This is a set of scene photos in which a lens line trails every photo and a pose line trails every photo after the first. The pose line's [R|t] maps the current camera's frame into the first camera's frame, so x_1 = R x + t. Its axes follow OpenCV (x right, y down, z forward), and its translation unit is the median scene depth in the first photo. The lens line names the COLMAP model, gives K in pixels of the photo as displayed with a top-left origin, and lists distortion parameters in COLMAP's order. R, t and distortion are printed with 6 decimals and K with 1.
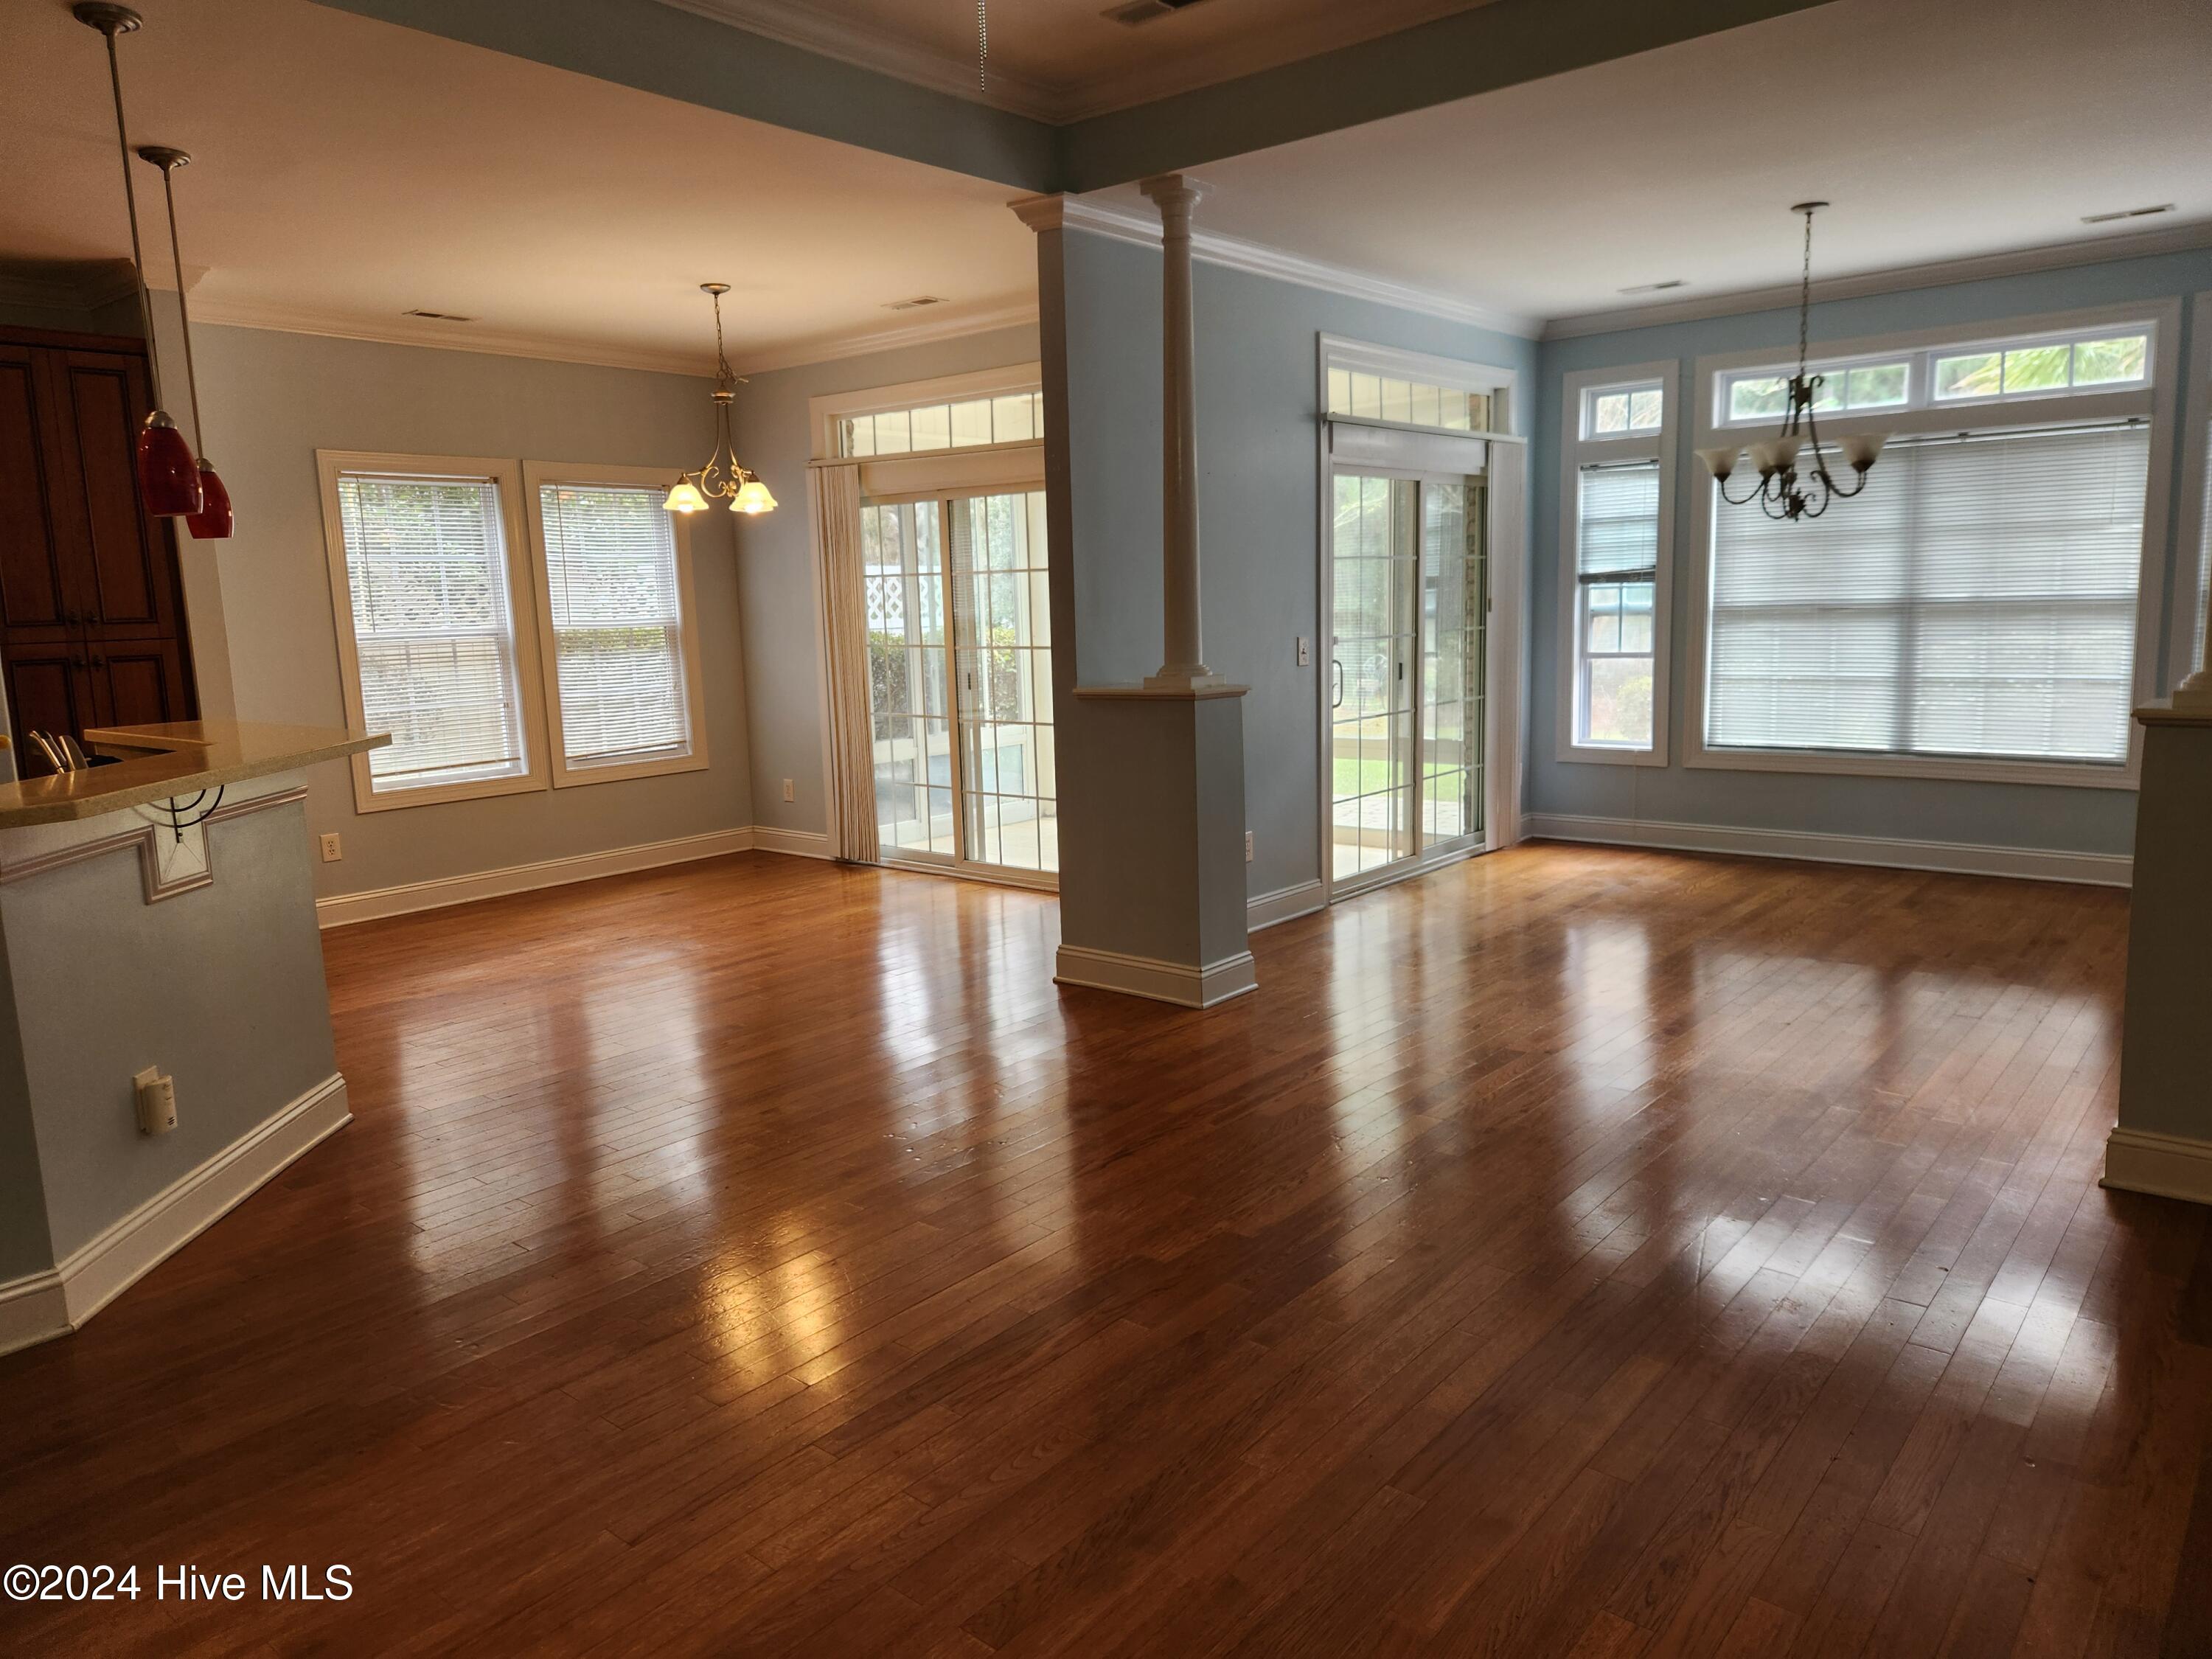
lens RADIAL K [[1501.2, 0, 1106.0], [0, 1501.2, 829.5], [0, 0, 1]] dist [0.049998, -0.002770]
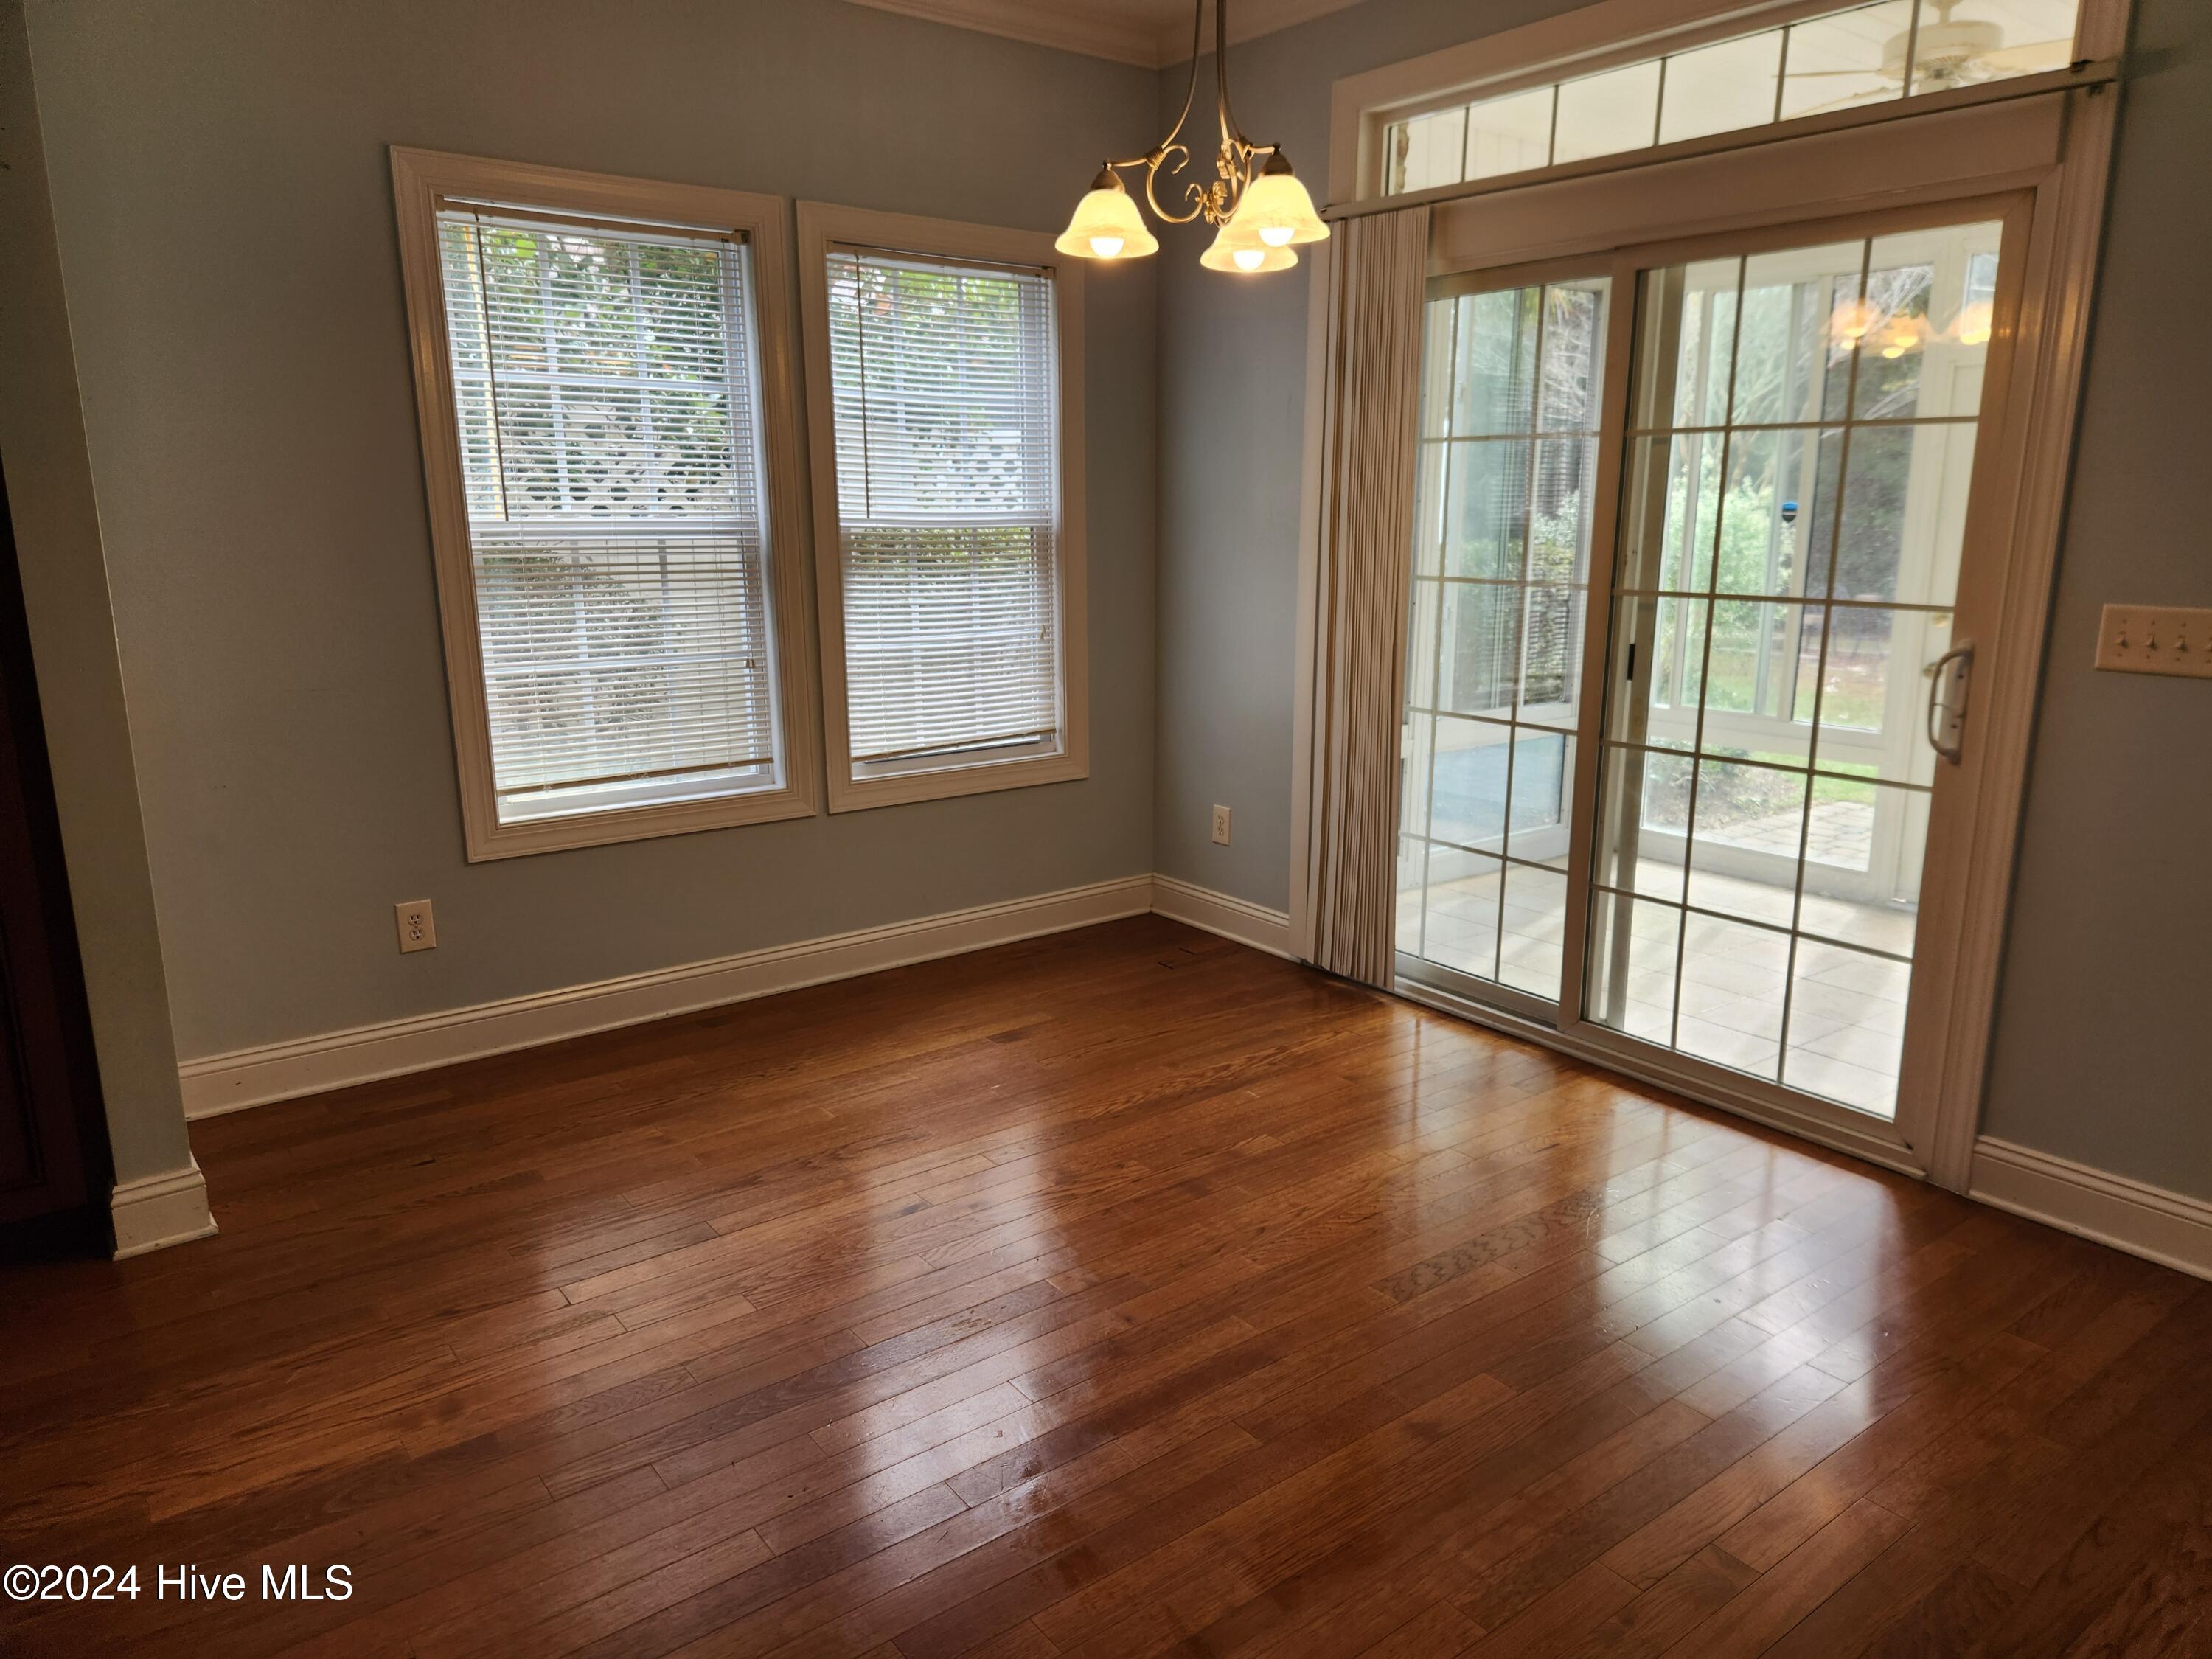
lens RADIAL K [[1488.3, 0, 1106.0], [0, 1488.3, 829.5], [0, 0, 1]] dist [0.116394, -0.000791]
pose [[0.974646, 0.074883, -0.210851, -0.139051], [-0.060427, 0.995411, 0.074195, -0.065251], [0.215439, -0.059573, 0.974698, 0.454346]]
